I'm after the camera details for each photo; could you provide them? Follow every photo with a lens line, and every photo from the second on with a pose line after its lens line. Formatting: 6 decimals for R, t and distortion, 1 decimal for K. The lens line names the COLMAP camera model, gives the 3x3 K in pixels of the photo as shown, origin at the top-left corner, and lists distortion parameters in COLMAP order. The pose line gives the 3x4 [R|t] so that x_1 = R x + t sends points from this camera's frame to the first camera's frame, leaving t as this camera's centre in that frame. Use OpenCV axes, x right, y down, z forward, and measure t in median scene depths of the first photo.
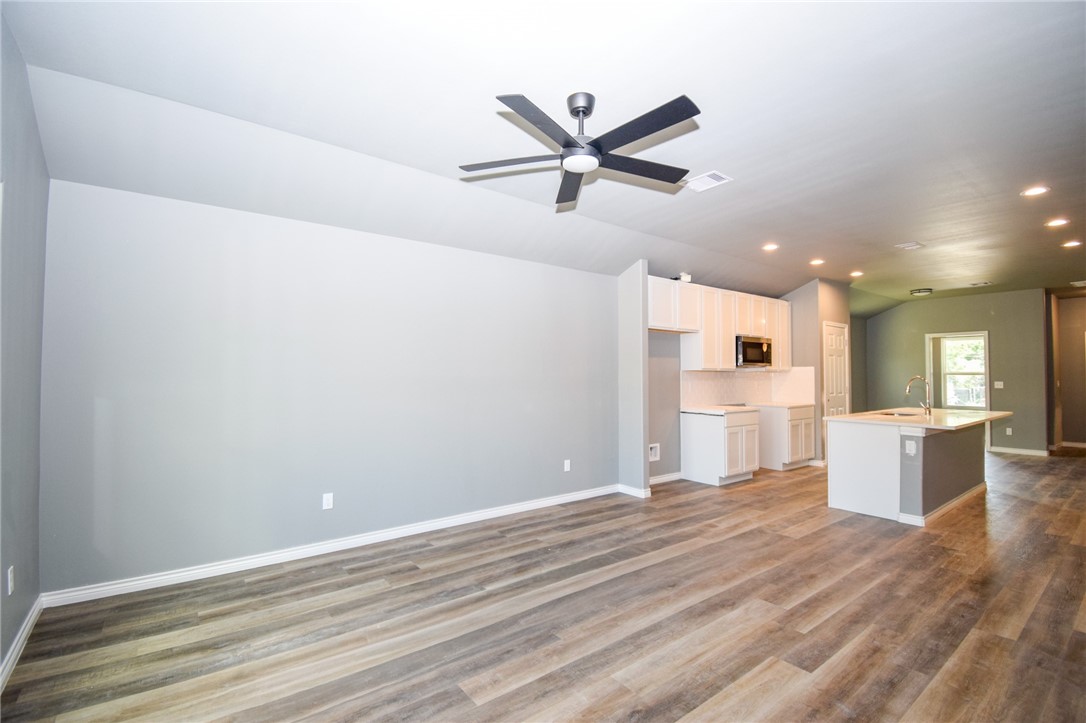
lens RADIAL K [[484.6, 0, 525.0], [0, 484.6, 360.0], [0, 0, 1]] dist [-0.003003, -0.015217]
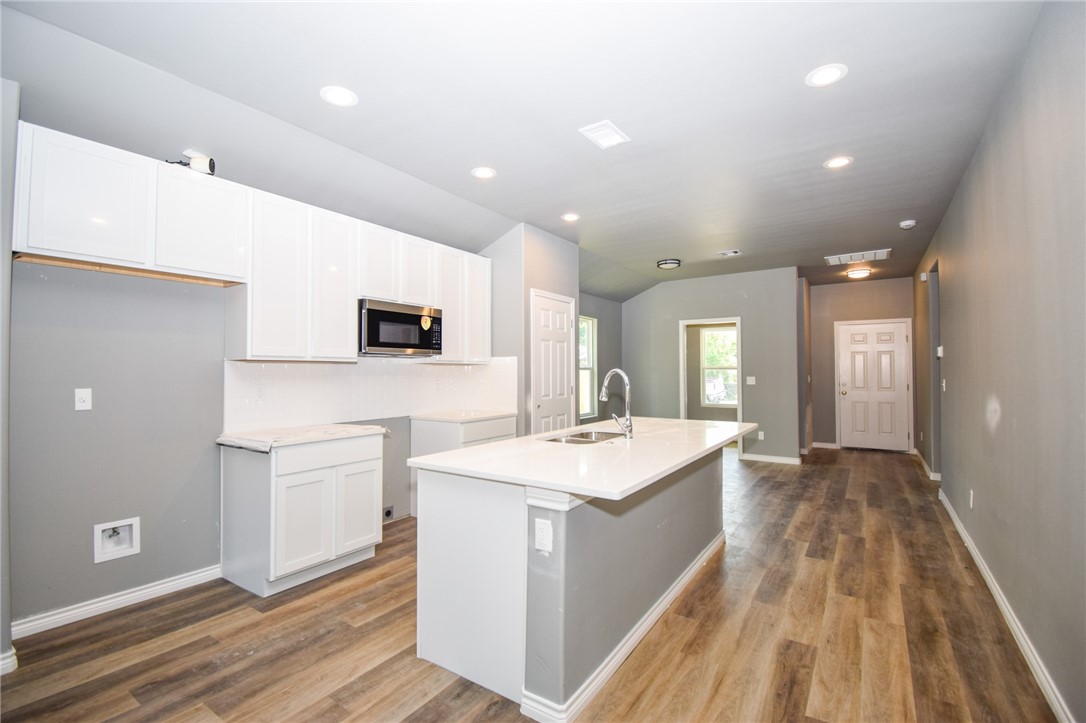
lens RADIAL K [[484.6, 0, 539.6], [0, 484.6, 360.2], [0, 0, 1]] dist [-0.003003, -0.015217]
pose [[0.940238, 0.002499, 0.340509, 0.668015], [-0.004259, 0.999981, 0.004421, 0.026340], [-0.340492, -0.005607, 0.940231, 0.613518]]
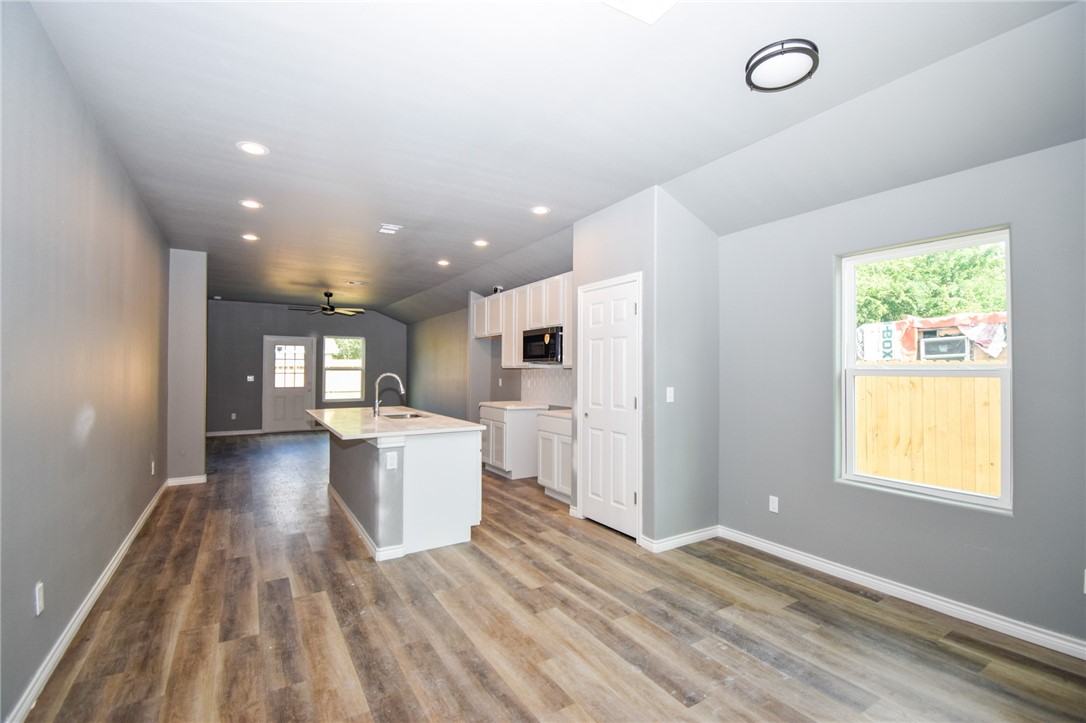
lens RADIAL K [[484.6, 0, 554.1], [0, 484.6, 359.9], [0, 0, 1]] dist [-0.003003, -0.015217]
pose [[-0.058889, -0.022333, -0.998015, 2.071922], [0.022683, 0.999462, -0.023704, 0.046787], [0.998007, -0.024033, -0.058350, 1.669048]]
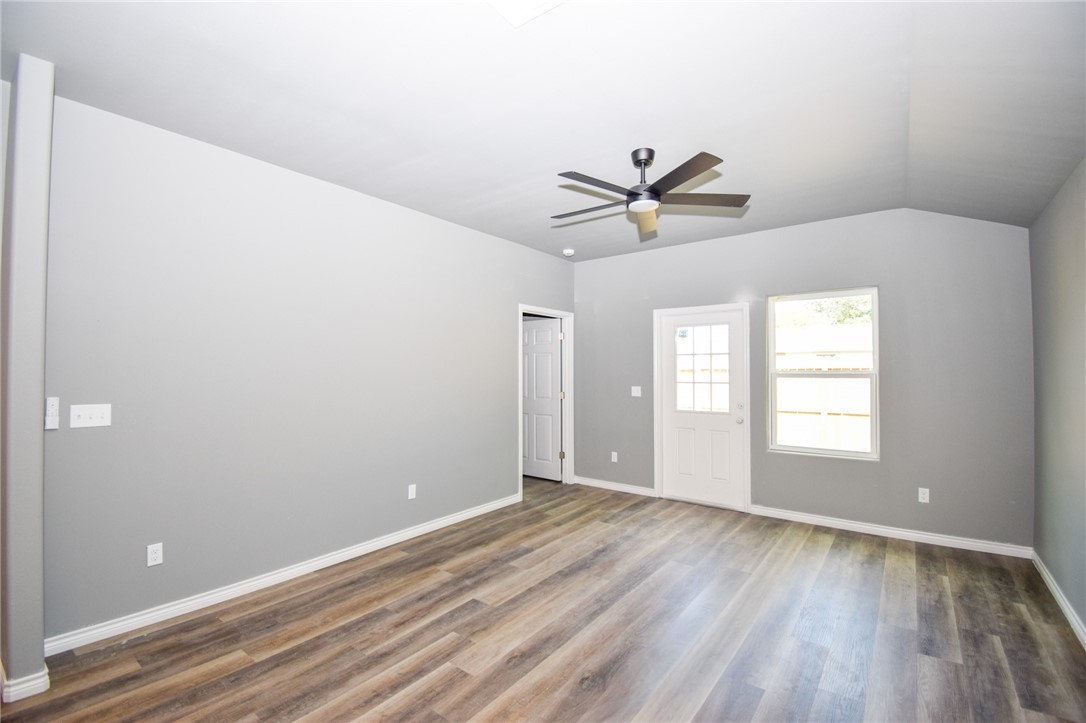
lens RADIAL K [[484.6, 0, 537.3], [0, 484.6, 360.9], [0, 0, 1]] dist [-0.003003, -0.015217]
pose [[-0.958577, -0.006548, -0.284758, 0.415480], [0.006891, 0.998910, -0.046169, 0.024526], [0.284750, -0.046219, -0.957487, 1.213898]]
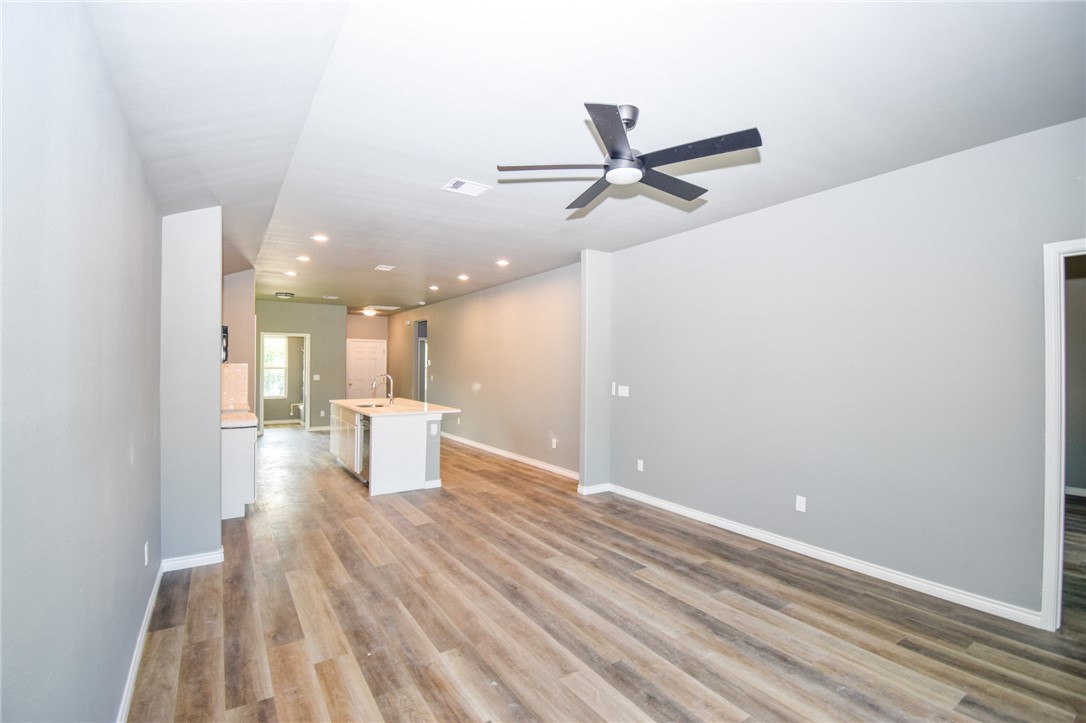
lens RADIAL K [[484.6, 0, 553.5], [0, 484.6, 361.6], [0, 0, 1]] dist [-0.003003, -0.015217]
pose [[0.031072, 0.003950, 0.999509, -0.523107], [-0.030001, 0.999545, -0.003017, -0.008912], [-0.999067, -0.029892, 0.031176, 0.651459]]
